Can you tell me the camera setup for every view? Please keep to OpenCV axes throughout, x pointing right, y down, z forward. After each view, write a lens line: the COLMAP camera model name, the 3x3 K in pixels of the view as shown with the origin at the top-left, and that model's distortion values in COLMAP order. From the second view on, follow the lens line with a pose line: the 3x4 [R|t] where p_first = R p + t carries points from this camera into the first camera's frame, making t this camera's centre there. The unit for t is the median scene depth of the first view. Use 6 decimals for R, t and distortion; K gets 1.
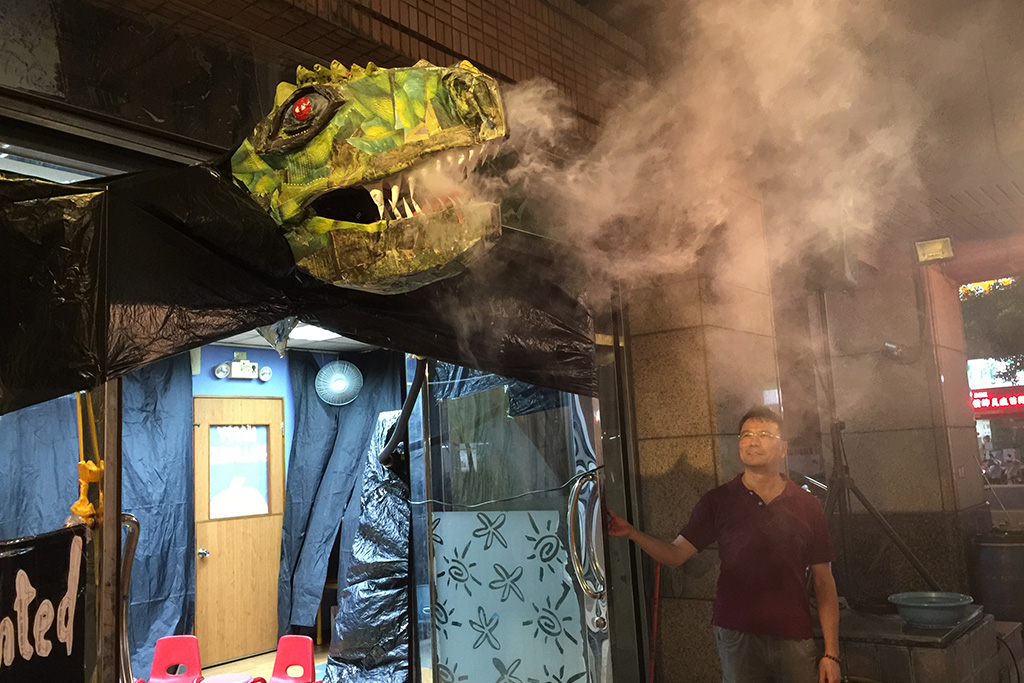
lens RADIAL K [[886.0, 0, 512.2], [0, 886.0, 347.0], [0, 0, 1]] dist [0.058095, -0.014411]
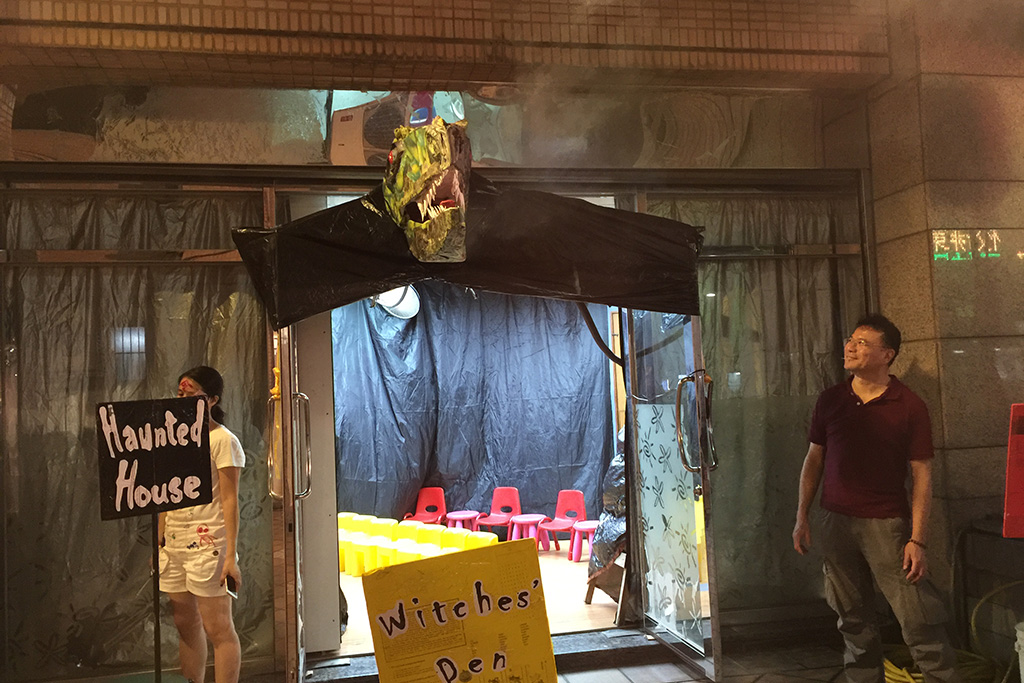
lens RADIAL K [[886.0, 0, 511.4], [0, 886.0, 337.3], [0, 0, 1]] dist [0.058095, -0.014411]
pose [[0.779432, -0.018788, -0.626206, 0.662047], [0.082996, 0.993837, 0.073485, -0.024546], [0.620966, -0.109249, 0.776187, -0.126632]]
